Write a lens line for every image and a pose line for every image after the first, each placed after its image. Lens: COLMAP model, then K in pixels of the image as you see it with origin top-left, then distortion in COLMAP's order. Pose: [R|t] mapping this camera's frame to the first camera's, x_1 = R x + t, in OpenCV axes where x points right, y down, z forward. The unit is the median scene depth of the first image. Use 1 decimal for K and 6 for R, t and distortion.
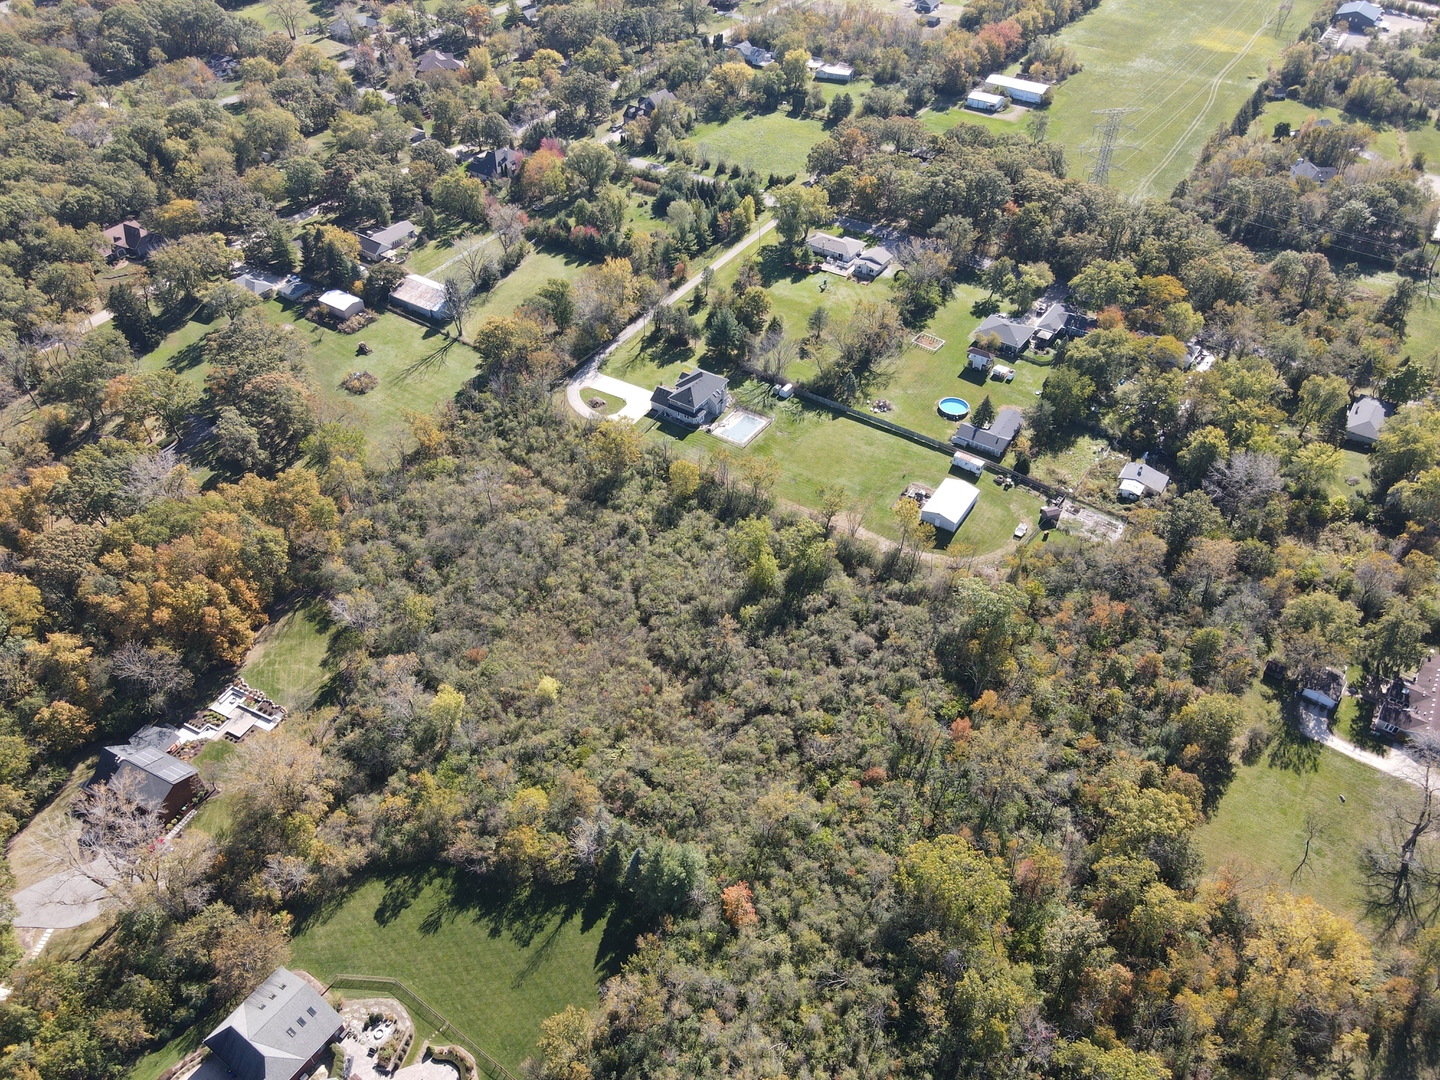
lens RADIAL K [[1074.0, 0, 714.0], [0, 1074.0, 538.9], [0, 0, 1]] dist [-0.007467, 0.032642]
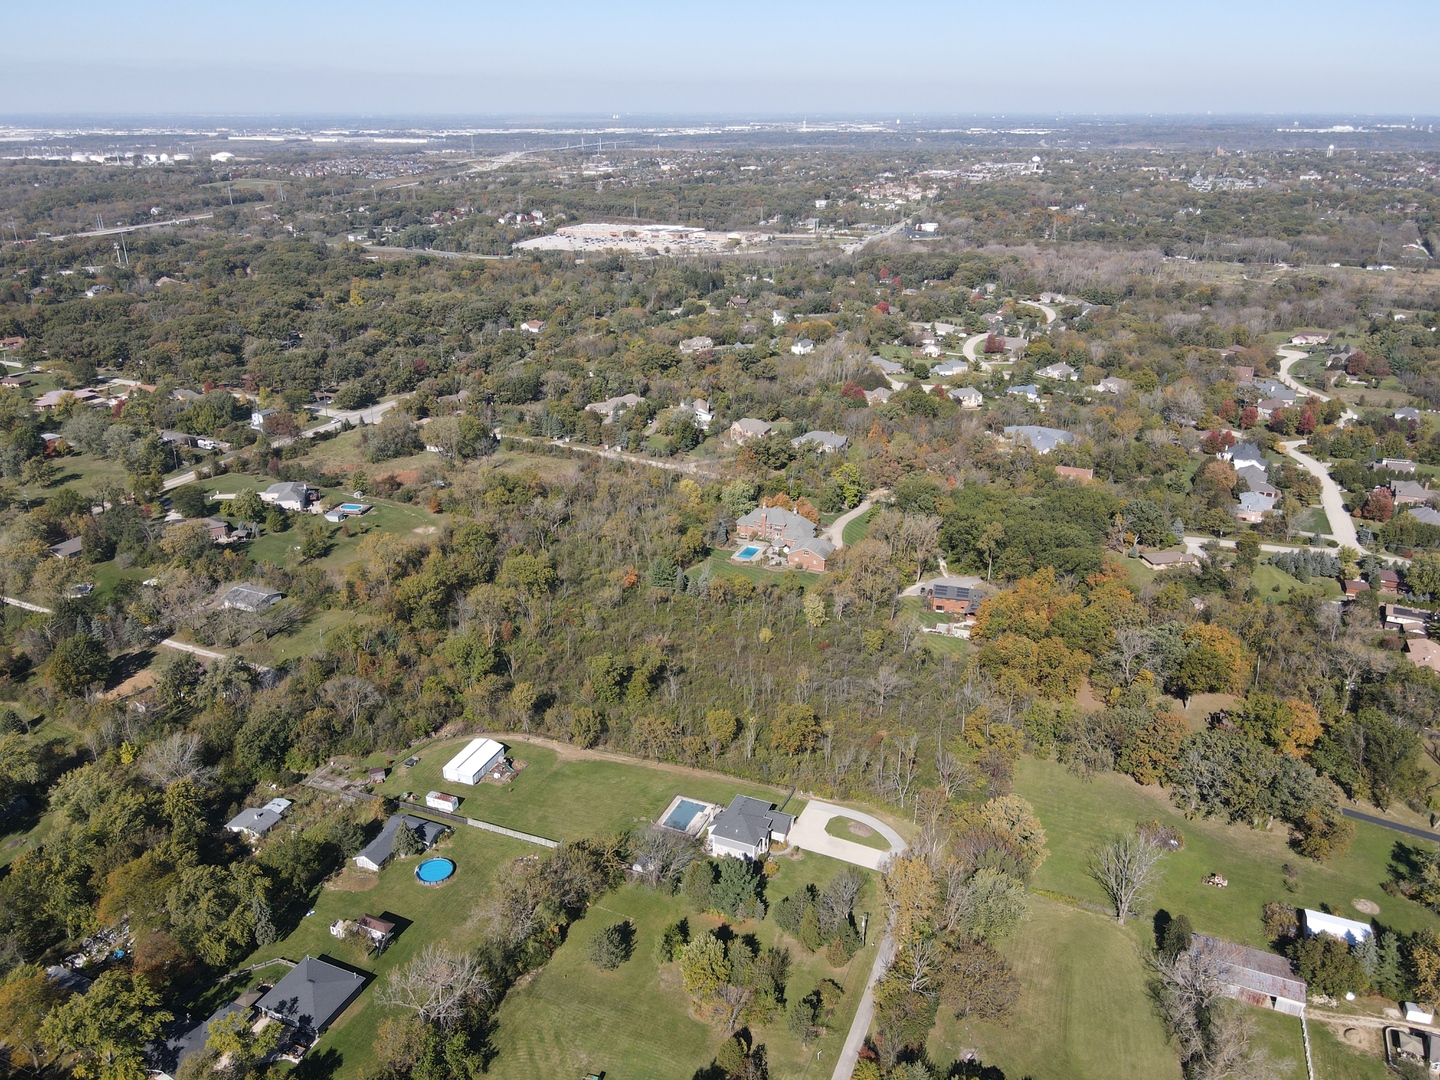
lens RADIAL K [[1074.0, 0, 714.0], [0, 1074.0, 538.9], [0, 0, 1]] dist [-0.007467, 0.032642]
pose [[-0.981312, 0.075666, -0.176920, 0.182877], [-0.125845, 0.443176, 0.887557, -1.276505], [0.145565, 0.893235, -0.425372, 1.490102]]
